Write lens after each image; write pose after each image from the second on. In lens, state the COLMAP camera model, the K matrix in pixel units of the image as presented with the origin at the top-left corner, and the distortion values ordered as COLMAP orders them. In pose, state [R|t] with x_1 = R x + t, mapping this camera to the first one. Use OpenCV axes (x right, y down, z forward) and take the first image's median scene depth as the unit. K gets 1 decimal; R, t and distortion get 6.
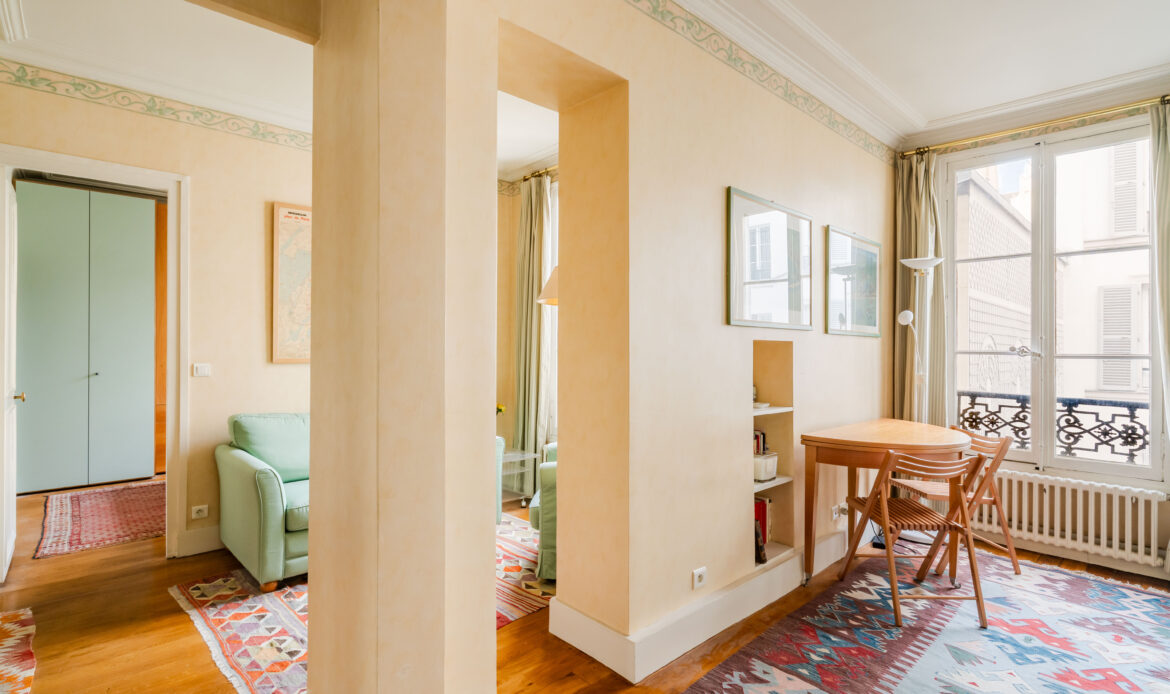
lens RADIAL K [[560.8, 0, 581.6], [0, 560.8, 343.5], [0, 0, 1]] dist [0.004264, -0.001119]
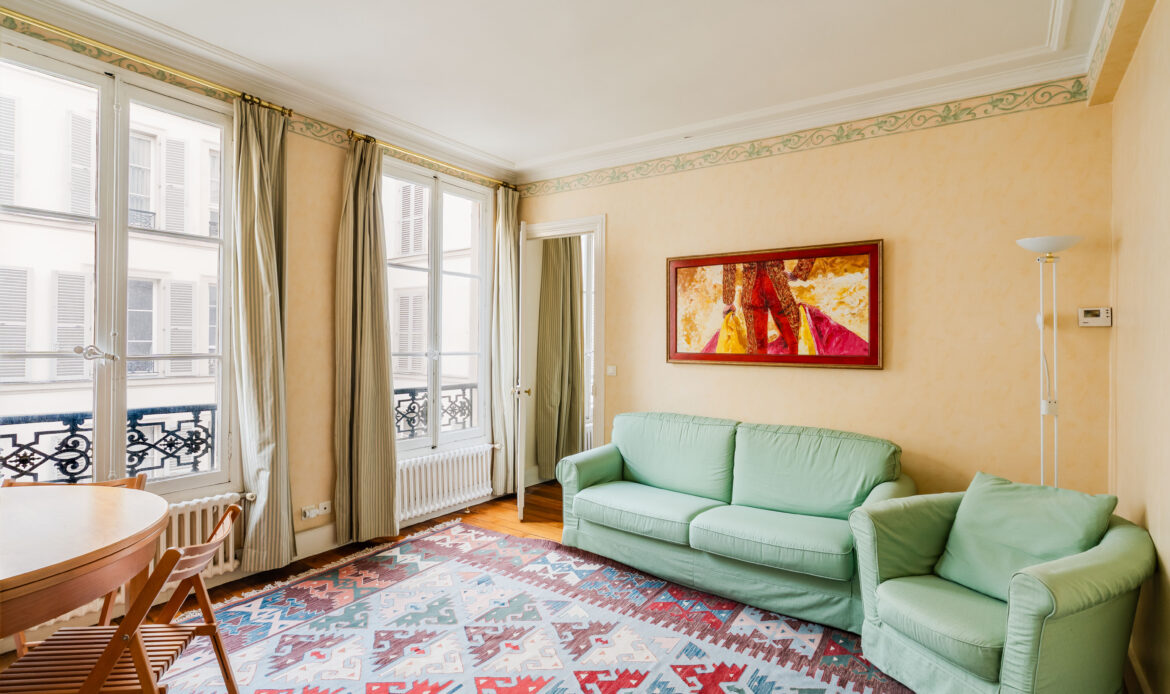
lens RADIAL K [[559.6, 0, 584.5], [0, 559.6, 338.5], [0, 0, 1]] dist [-0.000001, -0.000838]
pose [[-0.214577, -0.004693, 0.976696, -0.055161], [-0.020945, 0.999781, 0.000203, -0.018937], [-0.976482, -0.020413, -0.214629, 0.578243]]
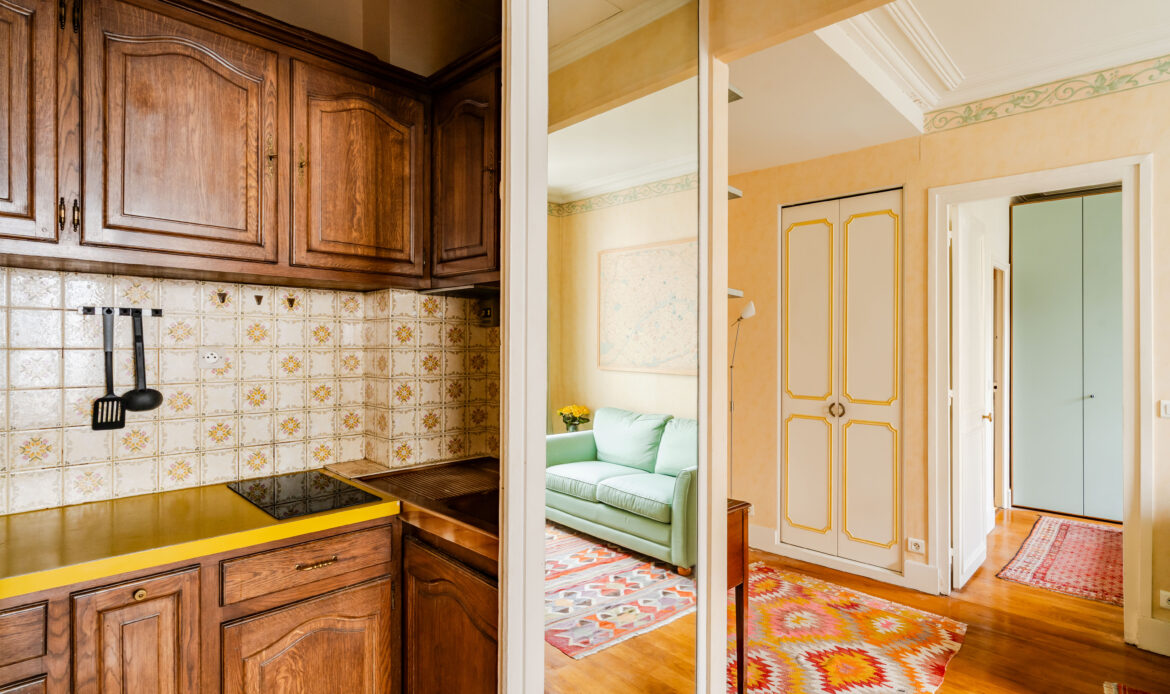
lens RADIAL K [[584.8, 0, 585.0], [0, 584.8, 347.0], [0, 0, 1]] dist [0.009077, 0.000105]
pose [[0.064282, -0.003616, -0.997925, 0.049650], [-0.000823, 0.999993, -0.003677, -0.031984], [0.997931, 0.001058, 0.064279, 0.186112]]
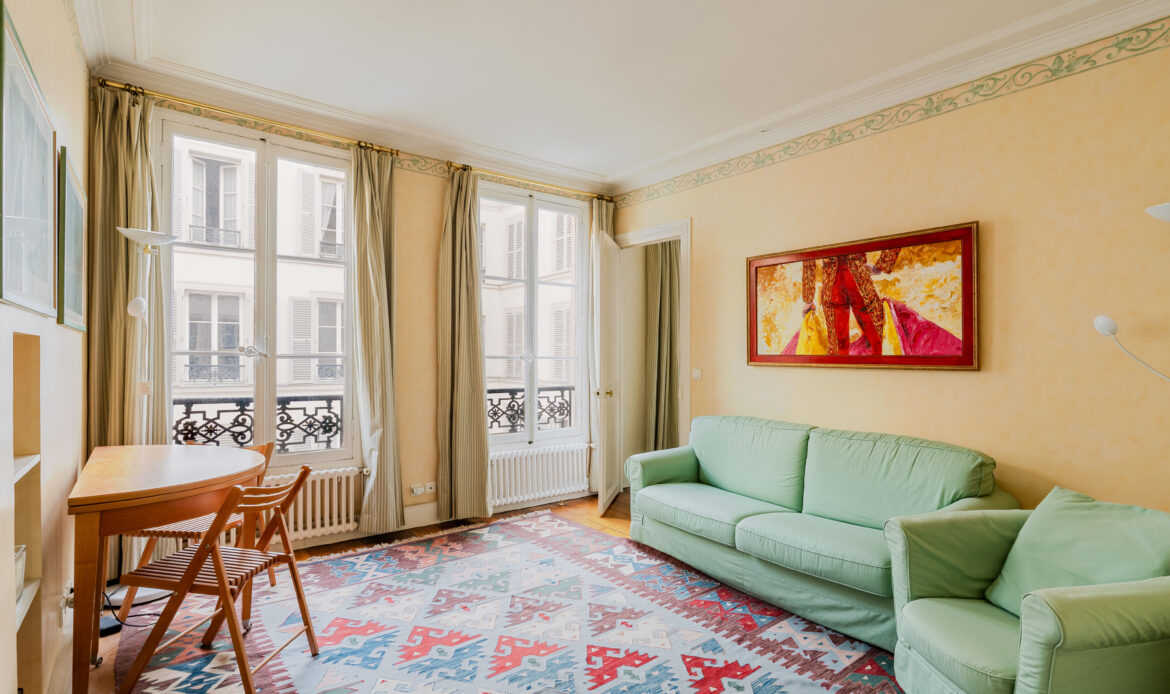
lens RADIAL K [[559.8, 0, 582.1], [0, 559.8, 352.0], [0, 0, 1]] dist [-0.000061, 0.000126]
pose [[0.092943, -0.004762, 0.995660, -0.116446], [-0.015221, 0.999865, 0.006203, 0.000093], [-0.995555, -0.015731, 0.092858, 0.379149]]
